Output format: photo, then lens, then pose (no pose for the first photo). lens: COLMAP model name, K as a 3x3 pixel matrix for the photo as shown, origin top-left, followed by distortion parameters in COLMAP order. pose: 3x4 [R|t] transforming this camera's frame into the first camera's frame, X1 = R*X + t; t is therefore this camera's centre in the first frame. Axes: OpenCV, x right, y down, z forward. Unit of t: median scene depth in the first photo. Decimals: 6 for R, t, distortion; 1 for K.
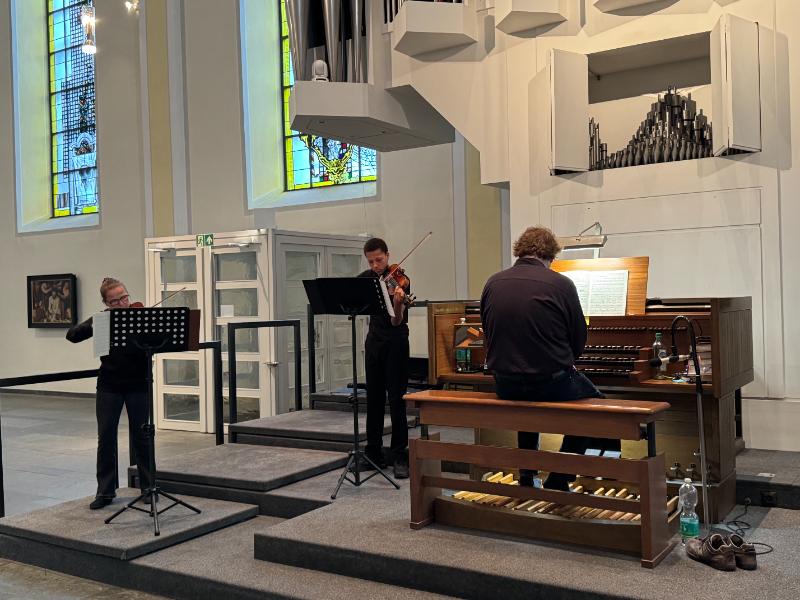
lens RADIAL K [[846.5, 0, 399.7], [0, 846.5, 299.3], [0, 0, 1]] dist [-0.020354, 0.000000]
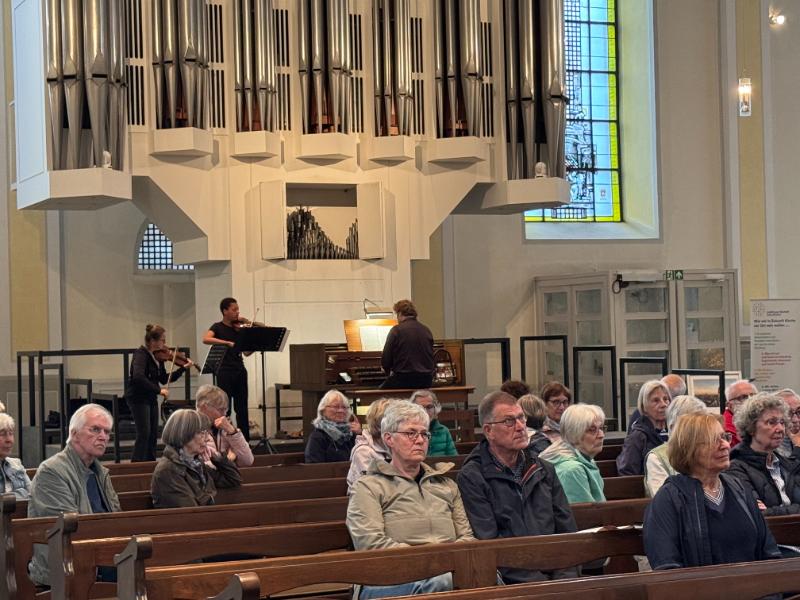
lens RADIAL K [[1656.9, 0, 400.1], [0, 1656.9, 300.6], [0, 0, 1]] dist [-0.000499, 0.000000]
pose [[0.545199, 0.040424, 0.837331, -2.170023], [-0.001051, 0.998869, -0.047538, 0.065097], [-0.838306, 0.025037, 0.544625, -0.800854]]
